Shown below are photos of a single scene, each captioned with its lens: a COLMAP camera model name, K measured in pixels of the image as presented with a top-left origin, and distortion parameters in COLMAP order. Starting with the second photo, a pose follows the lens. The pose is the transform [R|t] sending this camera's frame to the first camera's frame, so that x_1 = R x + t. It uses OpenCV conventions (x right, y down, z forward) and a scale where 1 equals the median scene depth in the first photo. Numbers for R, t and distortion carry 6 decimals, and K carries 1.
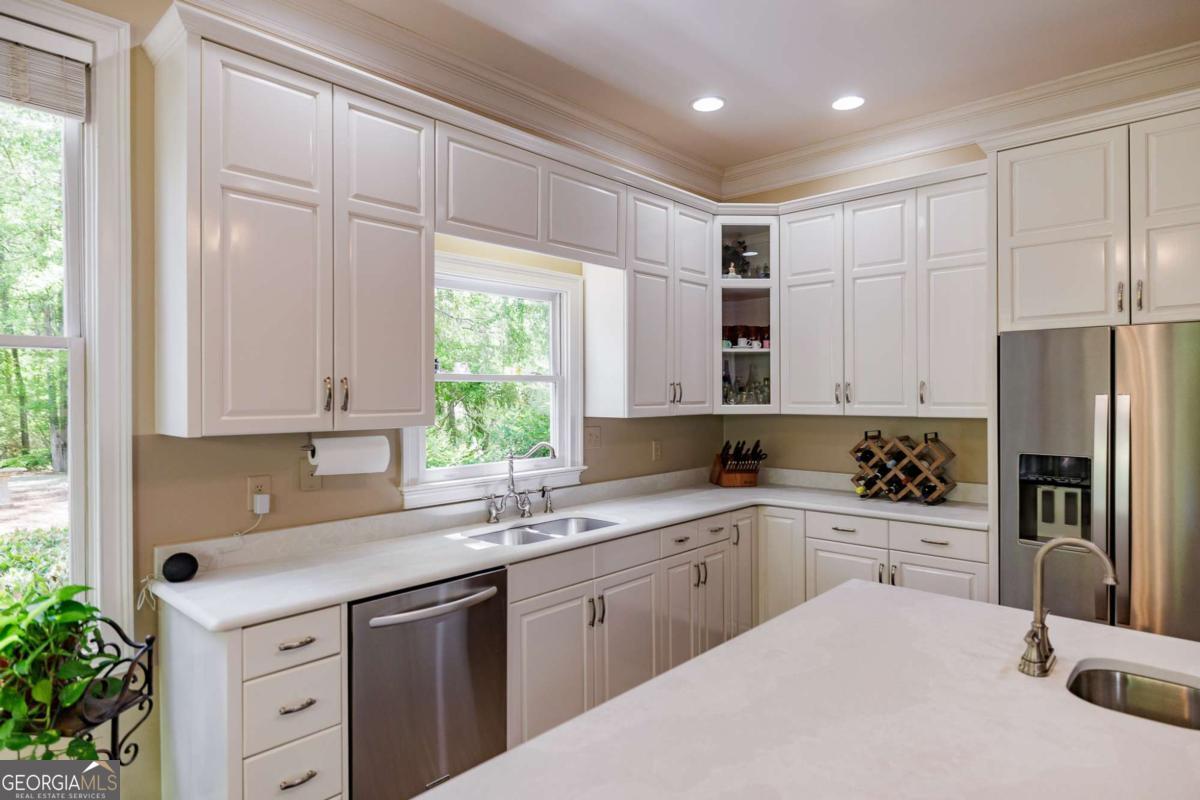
lens RADIAL K [[659.4, 0, 600.7], [0, 659.4, 401.7], [0, 0, 1]] dist [0.014195, -0.000916]
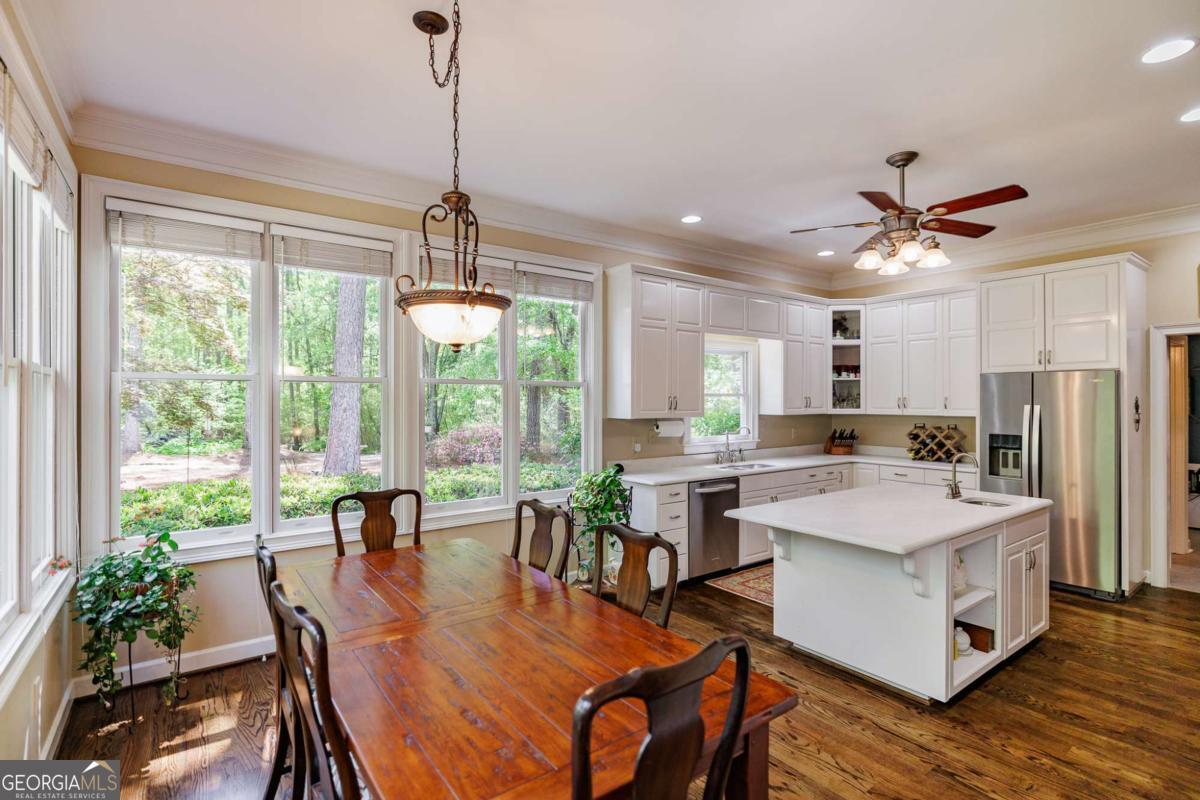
lens RADIAL K [[569.5, 0, 599.4], [0, 569.5, 403.5], [0, 0, 1]] dist [-0.001108, 0.000979]
pose [[0.983037, 0.005123, -0.183335, -0.179715], [-0.005864, 0.999977, -0.003496, -0.000890], [0.183312, 0.004512, 0.983044, -0.746105]]
